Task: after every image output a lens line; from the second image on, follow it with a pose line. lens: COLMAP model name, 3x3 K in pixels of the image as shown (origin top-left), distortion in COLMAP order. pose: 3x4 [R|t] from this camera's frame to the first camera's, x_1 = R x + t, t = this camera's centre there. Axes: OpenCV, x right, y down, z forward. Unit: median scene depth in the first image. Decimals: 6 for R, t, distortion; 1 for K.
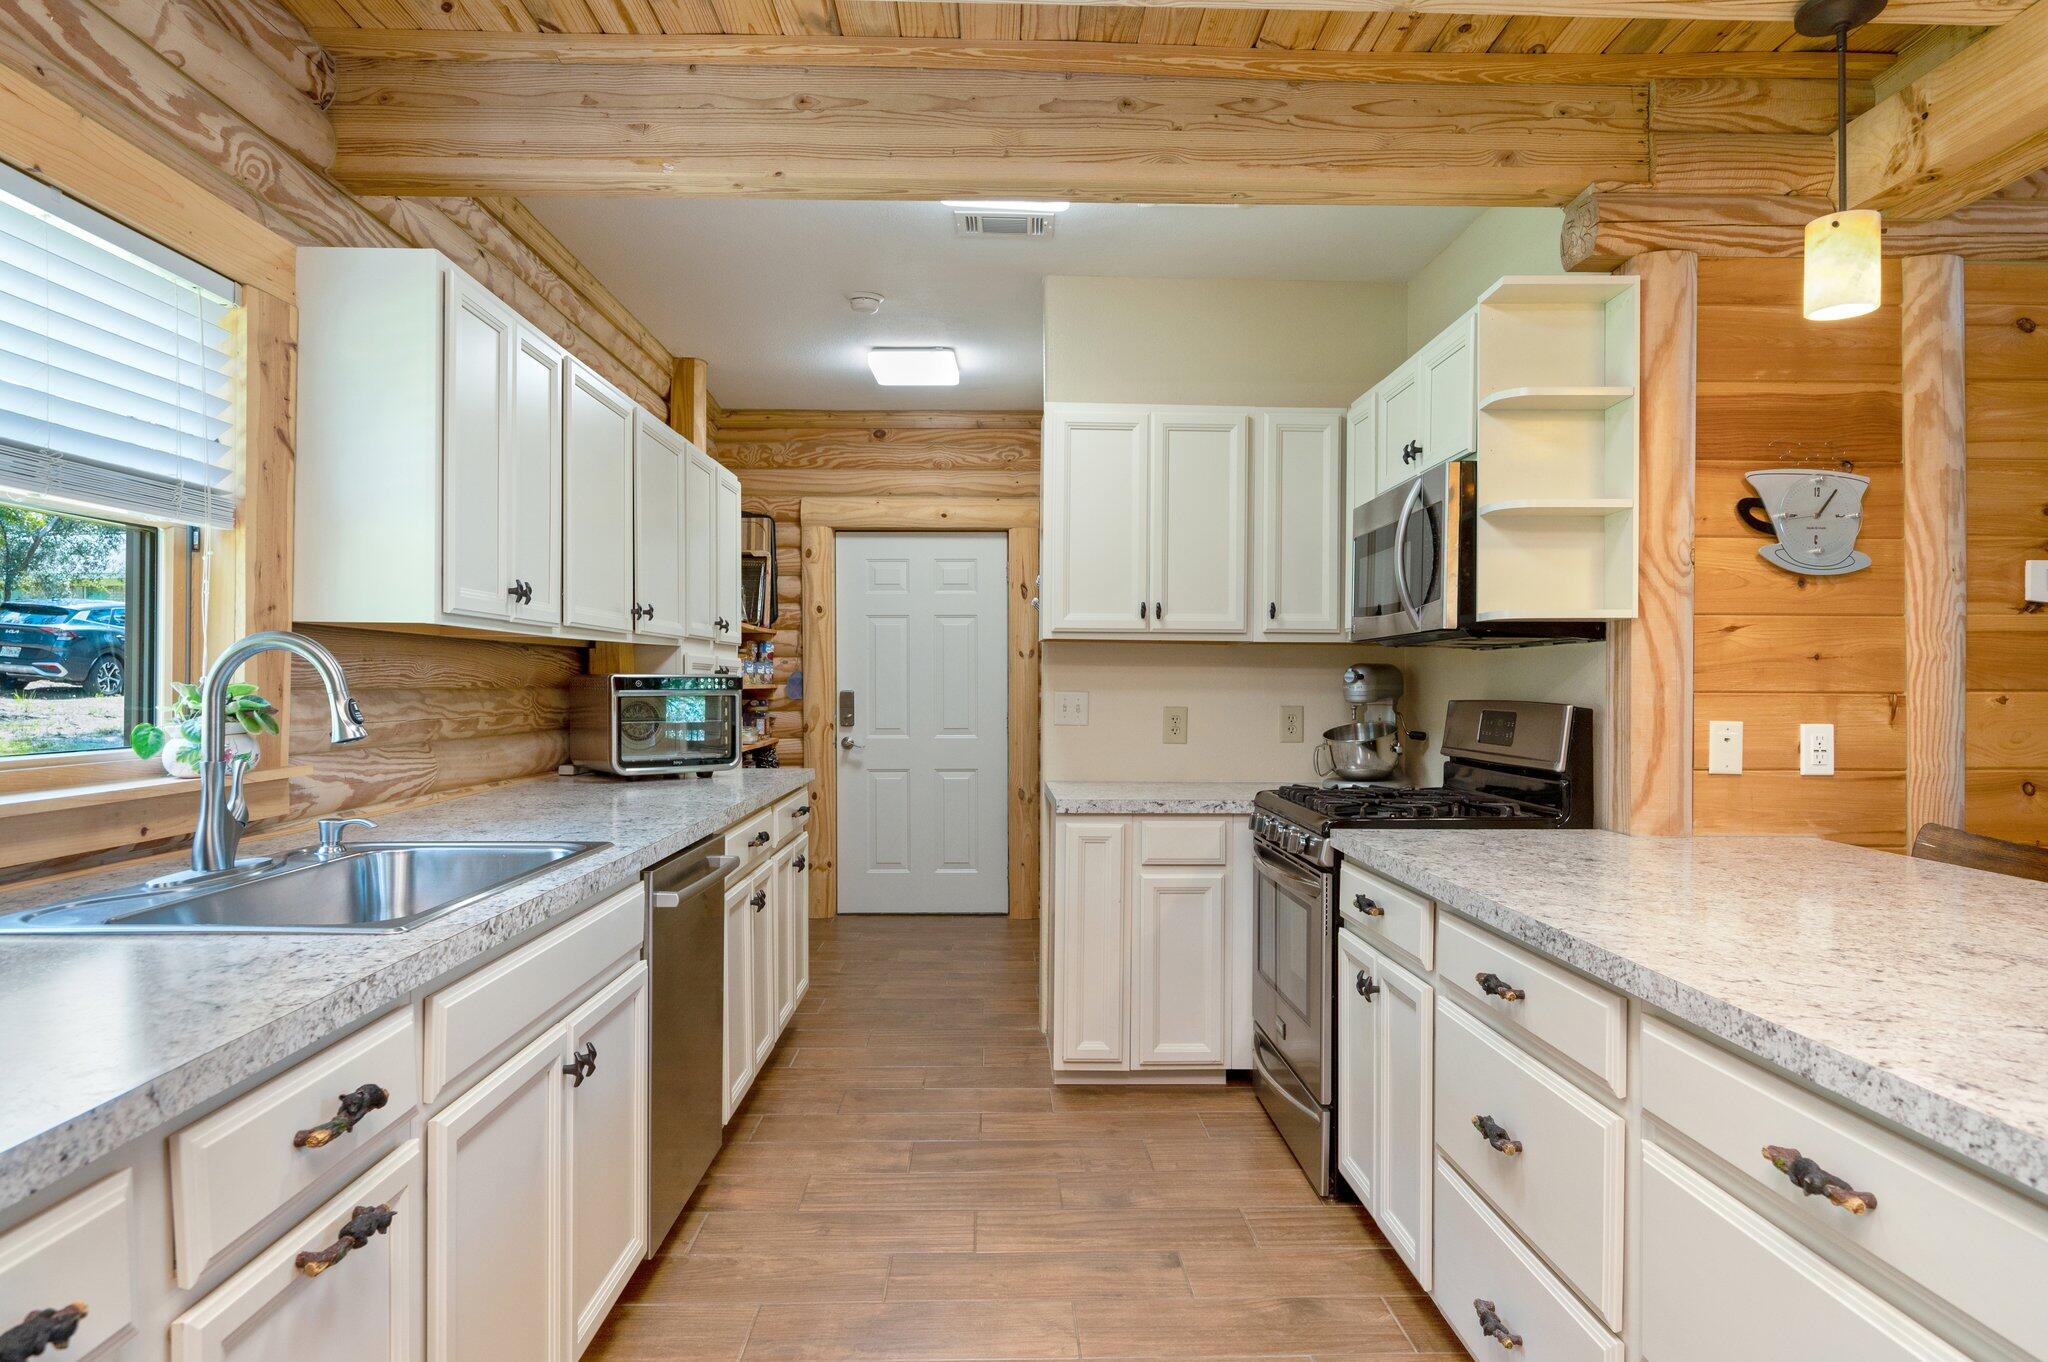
lens RADIAL K [[1227.5, 0, 1022.5], [0, 1227.5, 680.2], [0, 0, 1]] dist [0.007416, 0.001024]
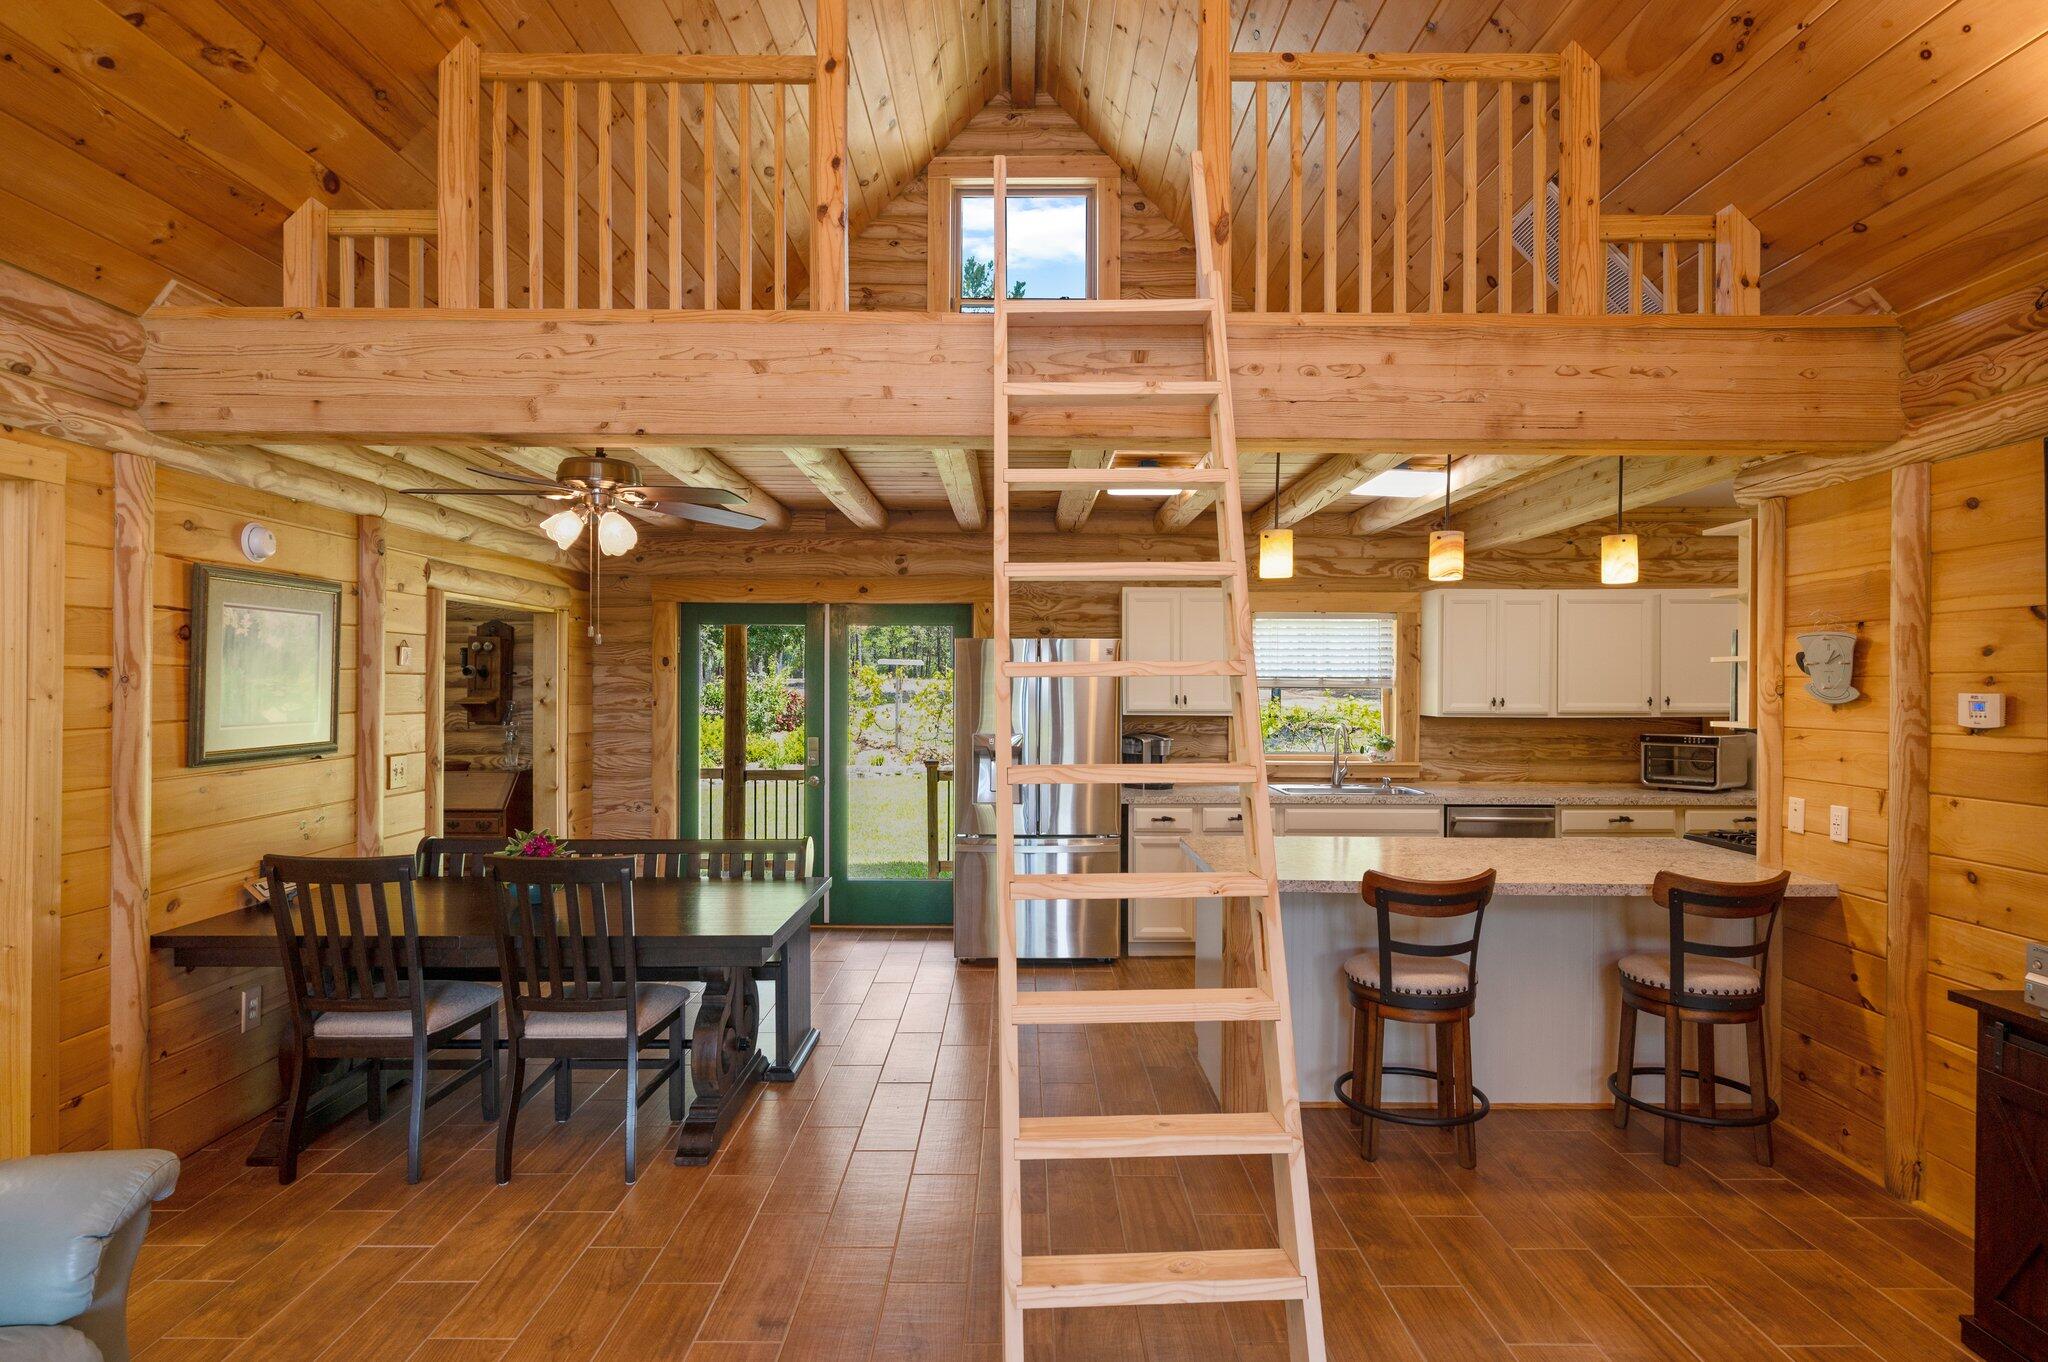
lens RADIAL K [[1127.4, 0, 1020.3], [0, 1127.4, 686.2], [0, 0, 1]] dist [-0.000615, -0.000464]
pose [[-0.028483, -0.001735, -0.999593, 2.129412], [-0.004719, 0.999988, -0.001601, -0.104908], [0.999583, 0.004671, -0.028491, 0.081395]]
